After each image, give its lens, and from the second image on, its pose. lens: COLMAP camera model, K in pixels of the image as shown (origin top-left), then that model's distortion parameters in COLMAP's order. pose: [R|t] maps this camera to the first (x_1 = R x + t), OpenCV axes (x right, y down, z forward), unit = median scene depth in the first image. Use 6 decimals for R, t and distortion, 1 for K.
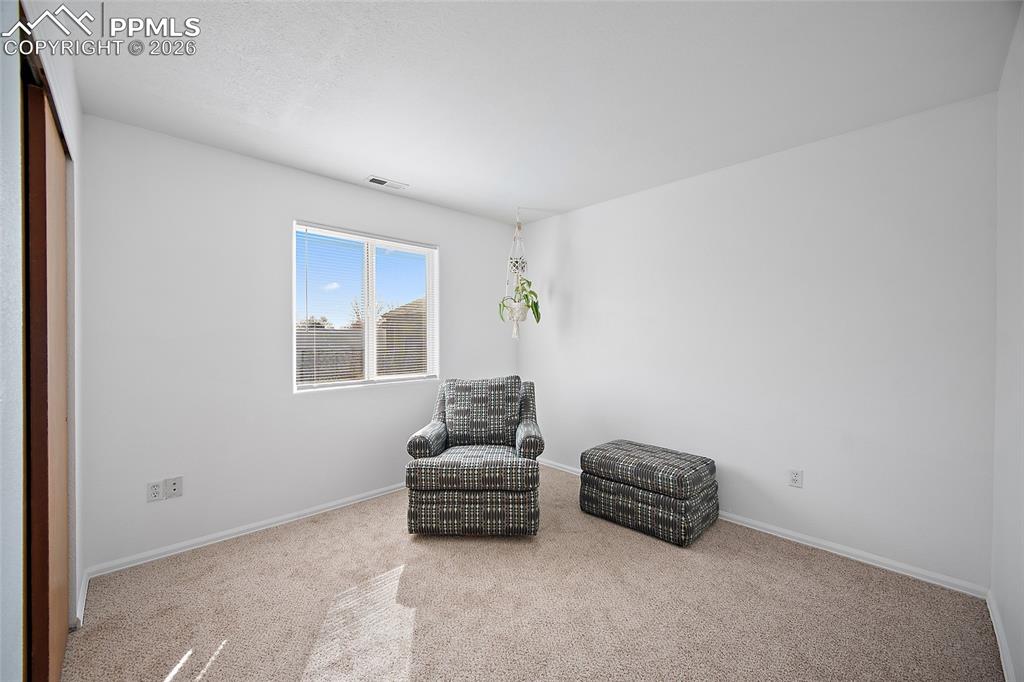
lens RADIAL K [[403.2, 0, 505.6], [0, 403.2, 343.8], [0, 0, 1]] dist [-0.000520, -0.000182]
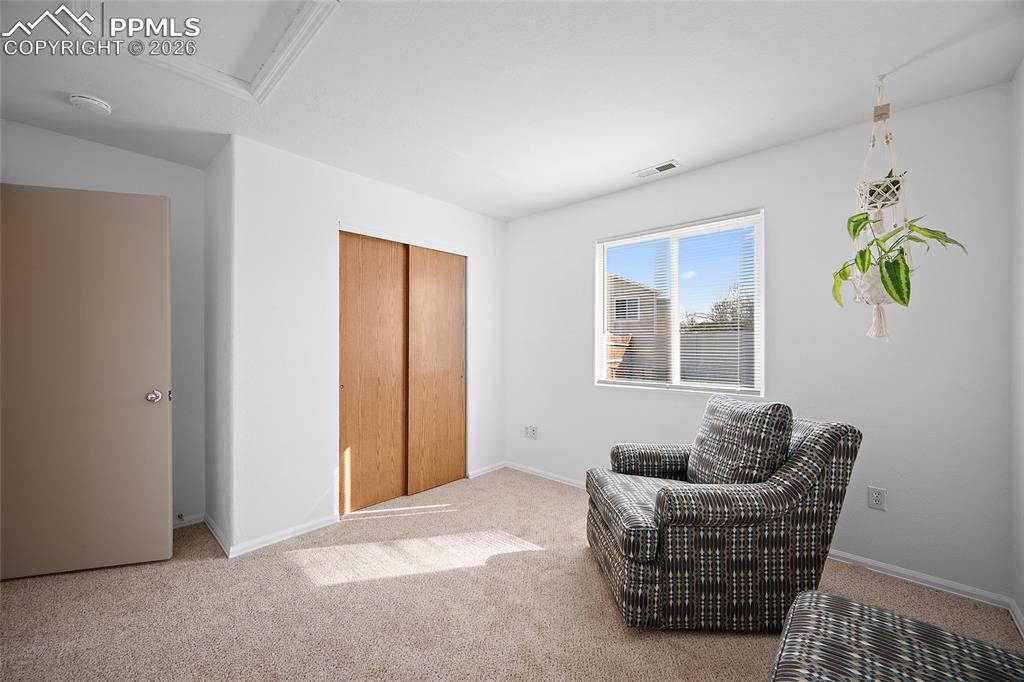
lens RADIAL K [[403.2, 0, 505.6], [0, 403.2, 343.8], [0, 0, 1]] dist [-0.000520, -0.000182]
pose [[0.059187, 0.005924, -0.998229, 0.647318], [-0.008136, 0.999952, 0.005452, -0.005347], [0.998214, 0.007799, 0.059233, 0.657694]]
